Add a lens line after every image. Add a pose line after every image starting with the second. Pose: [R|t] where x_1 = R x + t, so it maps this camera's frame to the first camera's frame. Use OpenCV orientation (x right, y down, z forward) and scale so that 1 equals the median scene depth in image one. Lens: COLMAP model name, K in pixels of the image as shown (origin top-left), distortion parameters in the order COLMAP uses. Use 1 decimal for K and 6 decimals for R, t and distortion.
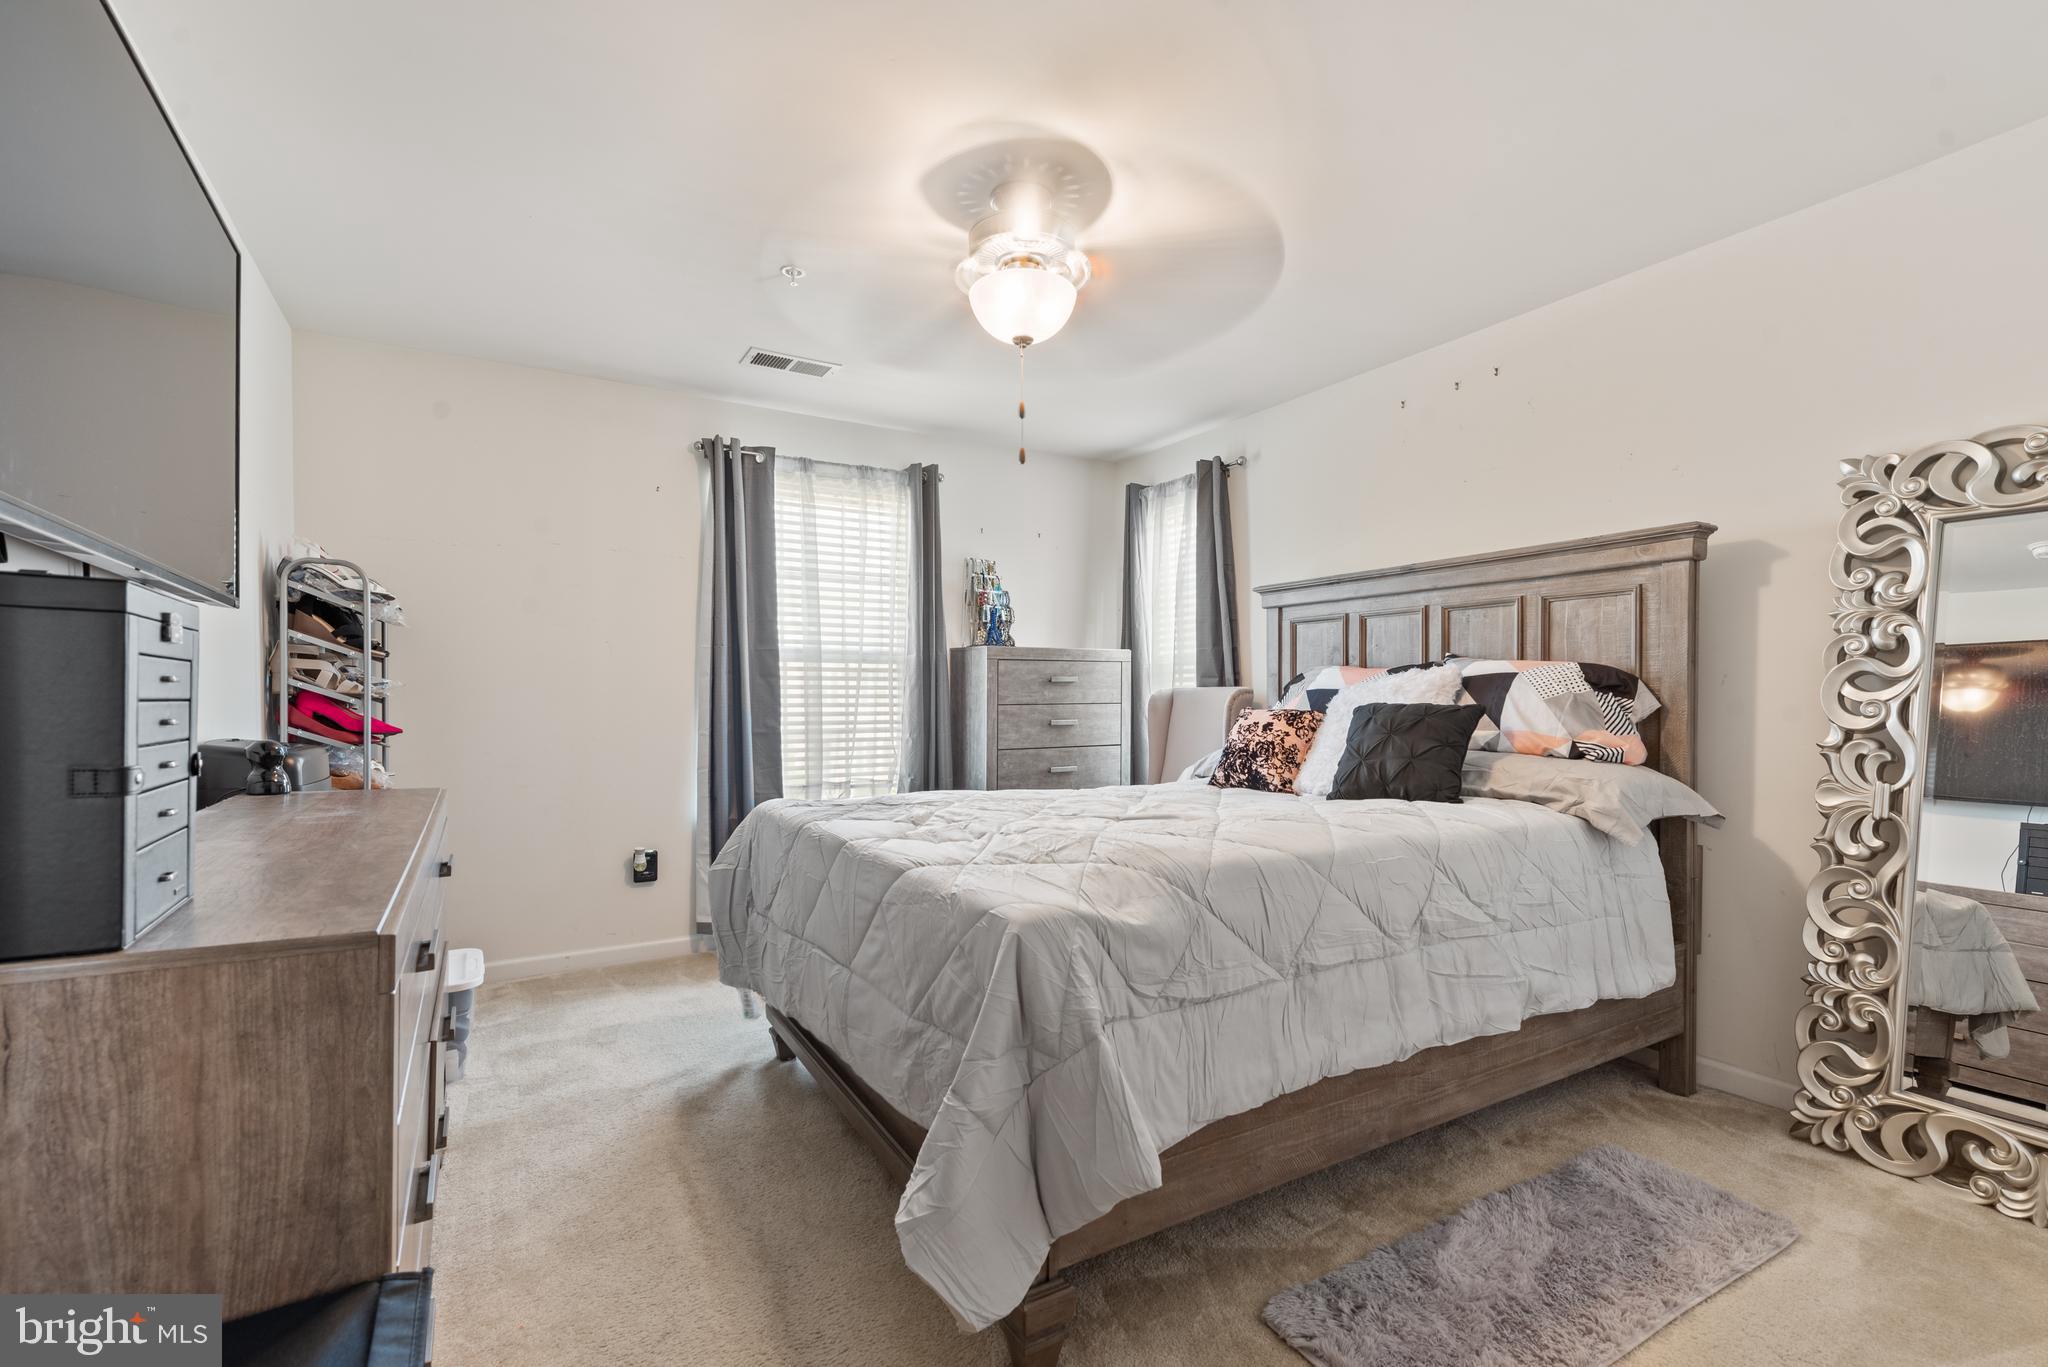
lens RADIAL K [[914.4, 0, 1022.4], [0, 914.4, 699.4], [0, 0, 1]] dist [0.000150, -0.000201]
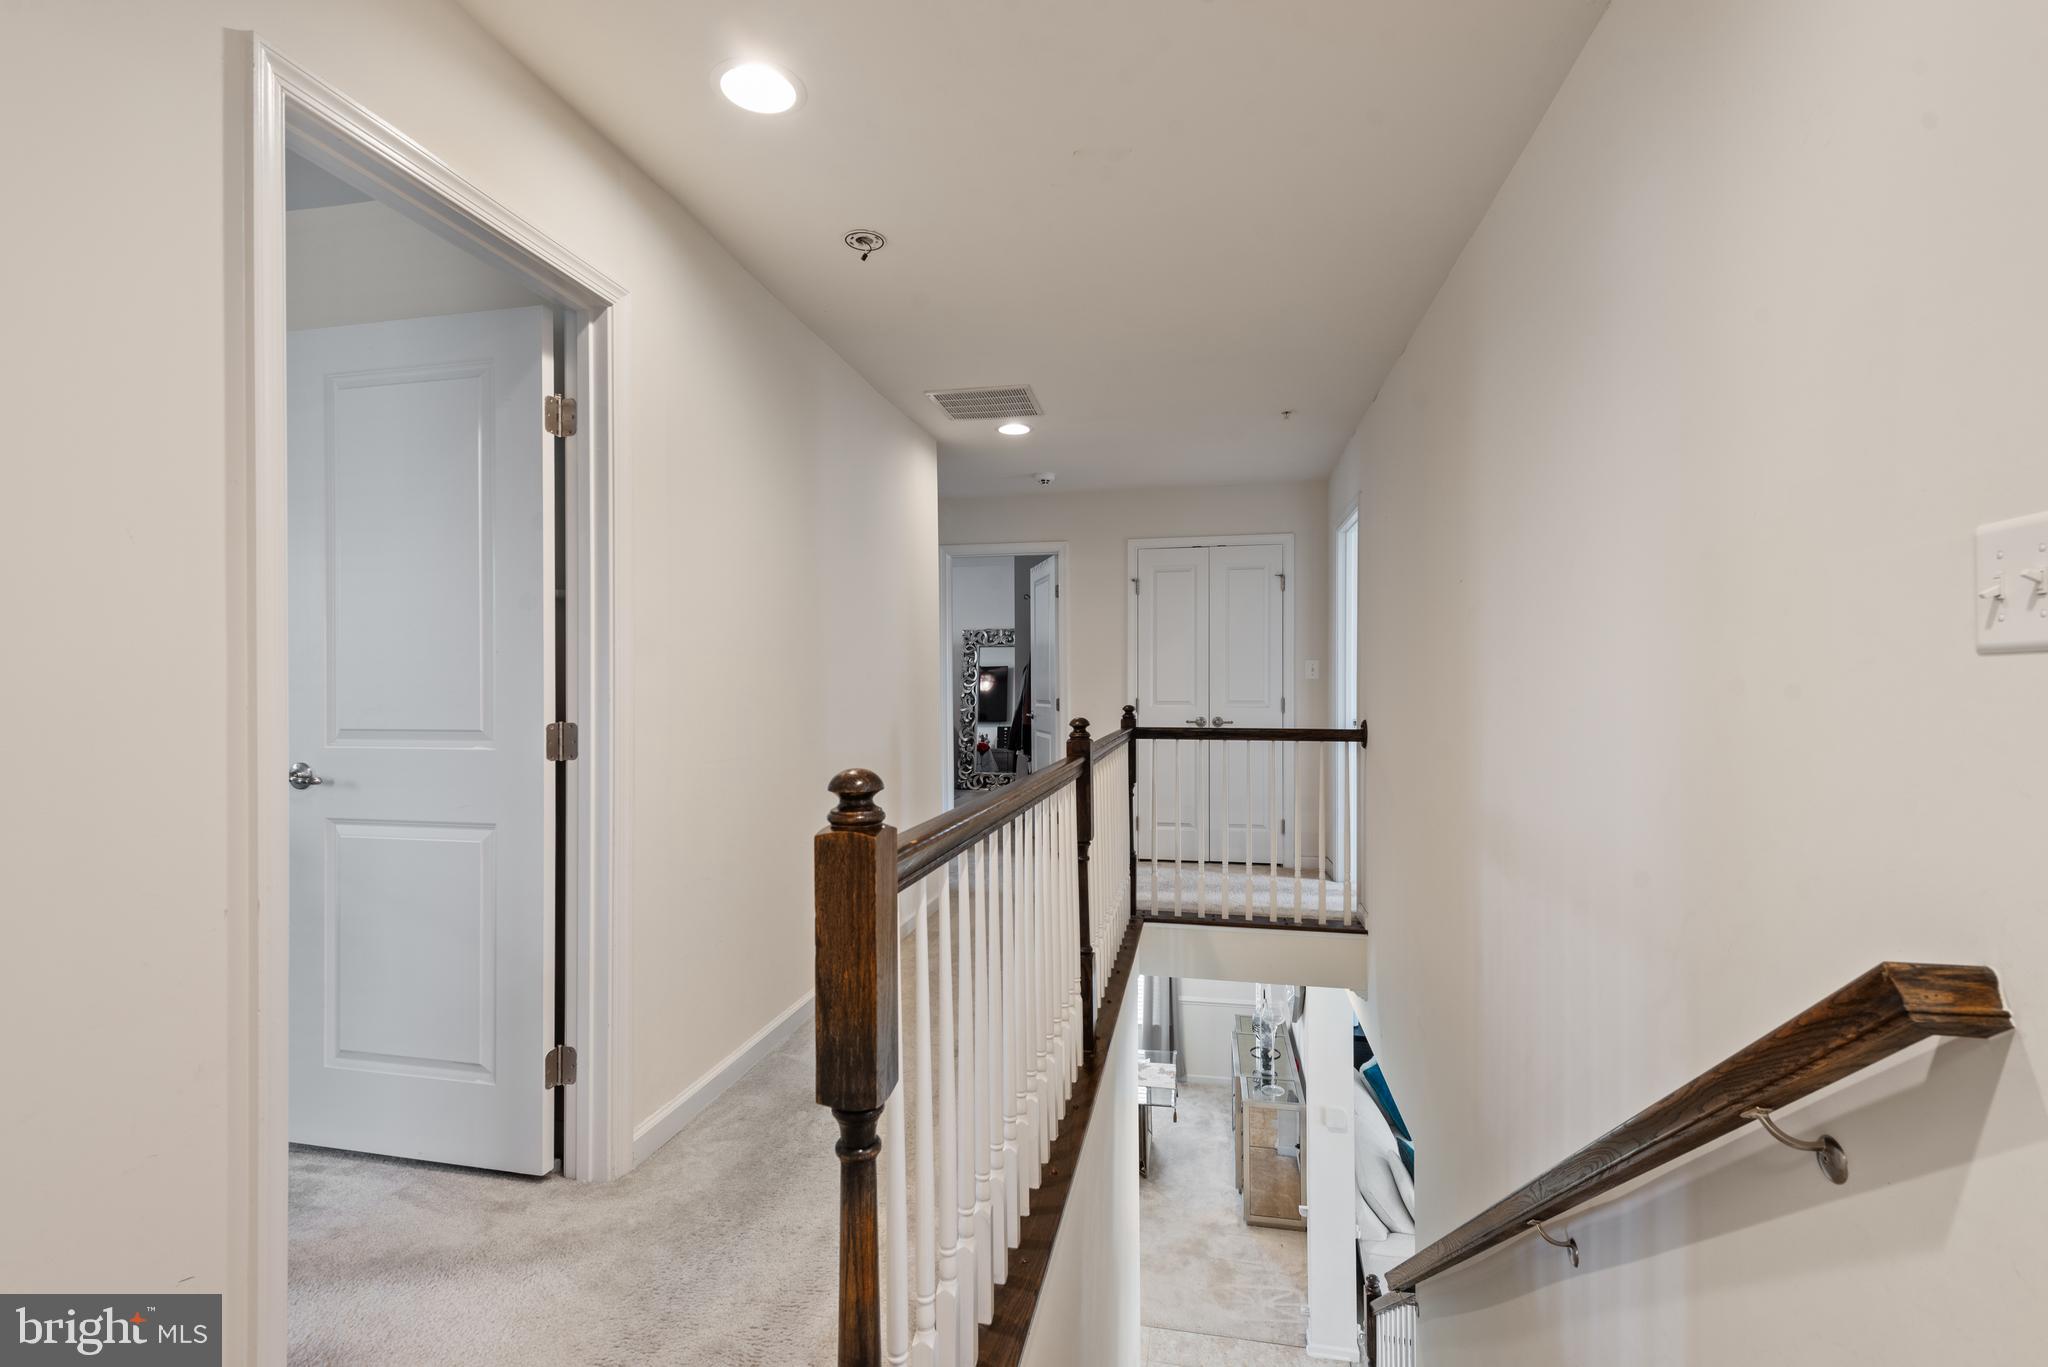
lens RADIAL K [[914.4, 0, 1023.2], [0, 914.4, 682.3], [0, 0, 1]] dist [0.000150, -0.000201]
pose [[0.670293, -0.017426, 0.741892, -2.043299], [0.019705, 0.999790, 0.005681, -0.039224], [-0.741835, 0.010811, 0.670495, -2.026317]]
